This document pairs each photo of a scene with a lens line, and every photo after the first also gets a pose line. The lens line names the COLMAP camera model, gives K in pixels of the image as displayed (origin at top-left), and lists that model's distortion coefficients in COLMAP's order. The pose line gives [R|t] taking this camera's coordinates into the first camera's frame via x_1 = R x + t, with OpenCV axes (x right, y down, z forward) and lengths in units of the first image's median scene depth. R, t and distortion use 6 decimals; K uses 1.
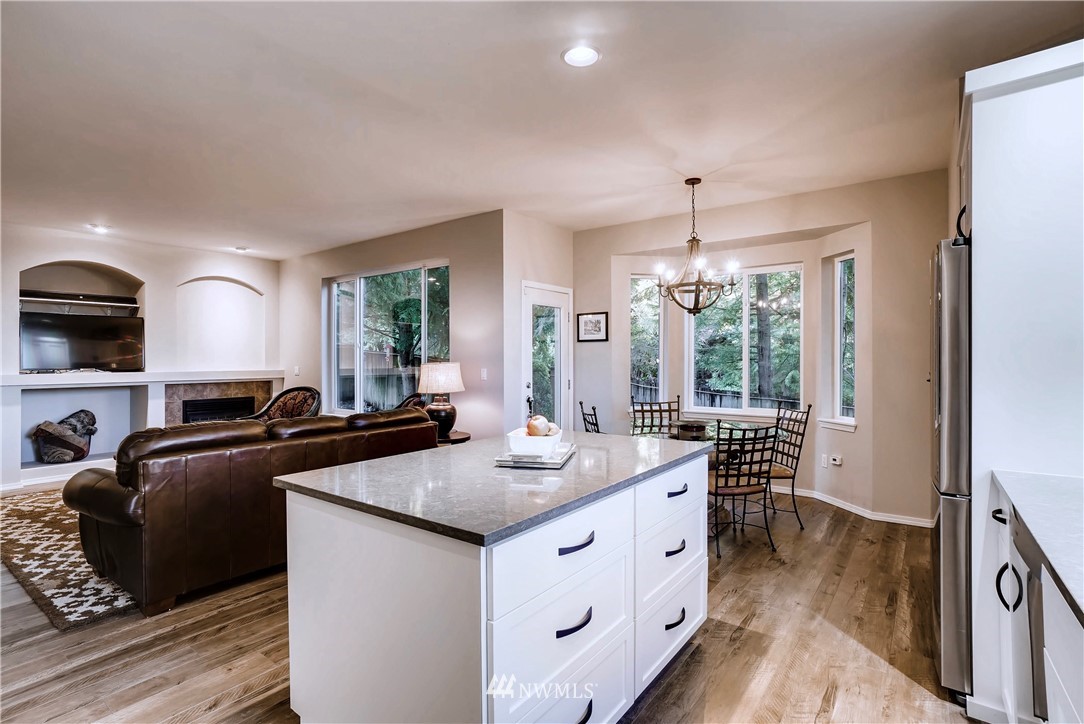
lens RADIAL K [[515.4, 0, 547.2], [0, 515.4, 365.4], [0, 0, 1]] dist [-0.017417, 0.008226]
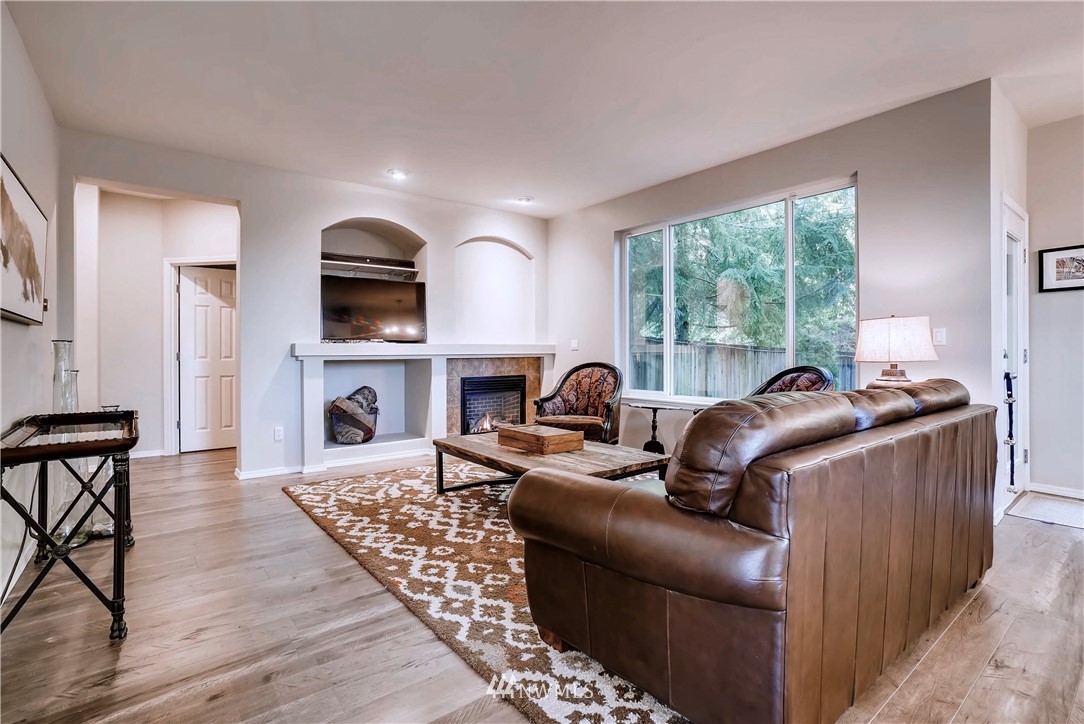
lens RADIAL K [[515.4, 0, 547.9], [0, 515.4, 352.4], [0, 0, 1]] dist [-0.017417, 0.008226]
pose [[0.965533, -0.000497, -0.260279, -0.484170], [-0.001481, 0.999971, -0.007403, 0.045810], [0.260275, 0.007534, 0.965505, 0.272127]]
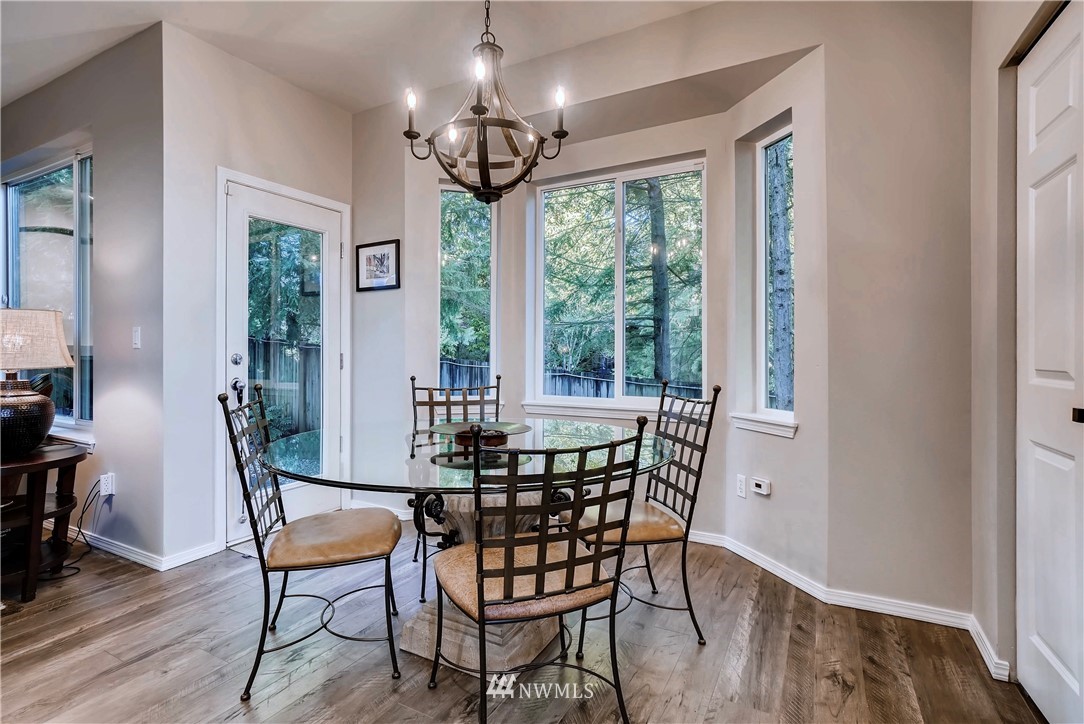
lens RADIAL K [[515.4, 0, 536.7], [0, 515.4, 358.4], [0, 0, 1]] dist [-0.017417, 0.008226]
pose [[0.991123, -0.000140, 0.132945, 0.243403], [0.000079, 1.000000, 0.000470, 0.042970], [-0.132946, -0.000455, 0.991123, 0.473207]]
